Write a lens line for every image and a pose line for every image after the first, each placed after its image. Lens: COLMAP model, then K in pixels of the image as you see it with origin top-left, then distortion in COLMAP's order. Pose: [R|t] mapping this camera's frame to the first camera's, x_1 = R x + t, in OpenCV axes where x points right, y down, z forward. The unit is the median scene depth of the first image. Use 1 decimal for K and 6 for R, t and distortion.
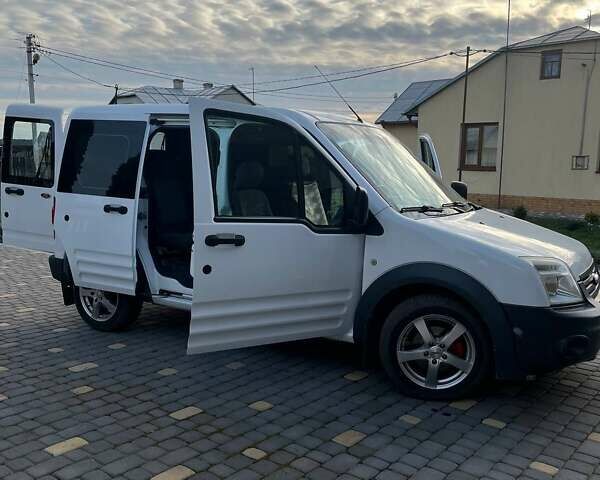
lens RADIAL K [[620.5, 0, 300.0], [0, 620.5, 240.0], [0, 0, 1]] dist [-0.069577, 0.004022]
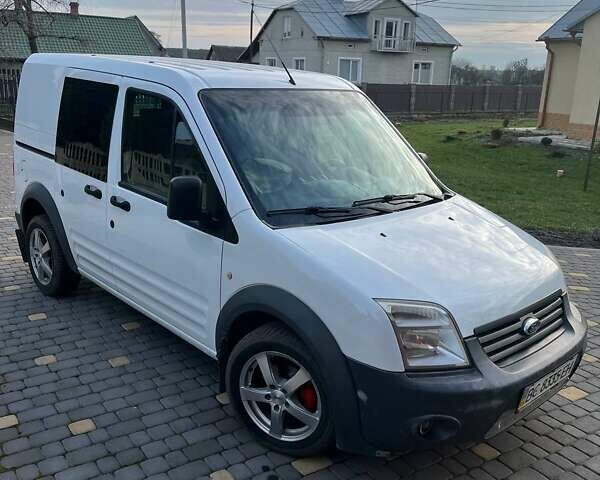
lens RADIAL K [[607.0, 0, 300.0], [0, 607.0, 240.0], [0, 0, 1]] dist [0.040184, 0.003949]
pose [[0.959499, 0.088201, -0.267550, 0.440209], [-0.050125, 0.988021, 0.145951, -0.137314], [0.277218, -0.126628, 0.952426, 0.276766]]
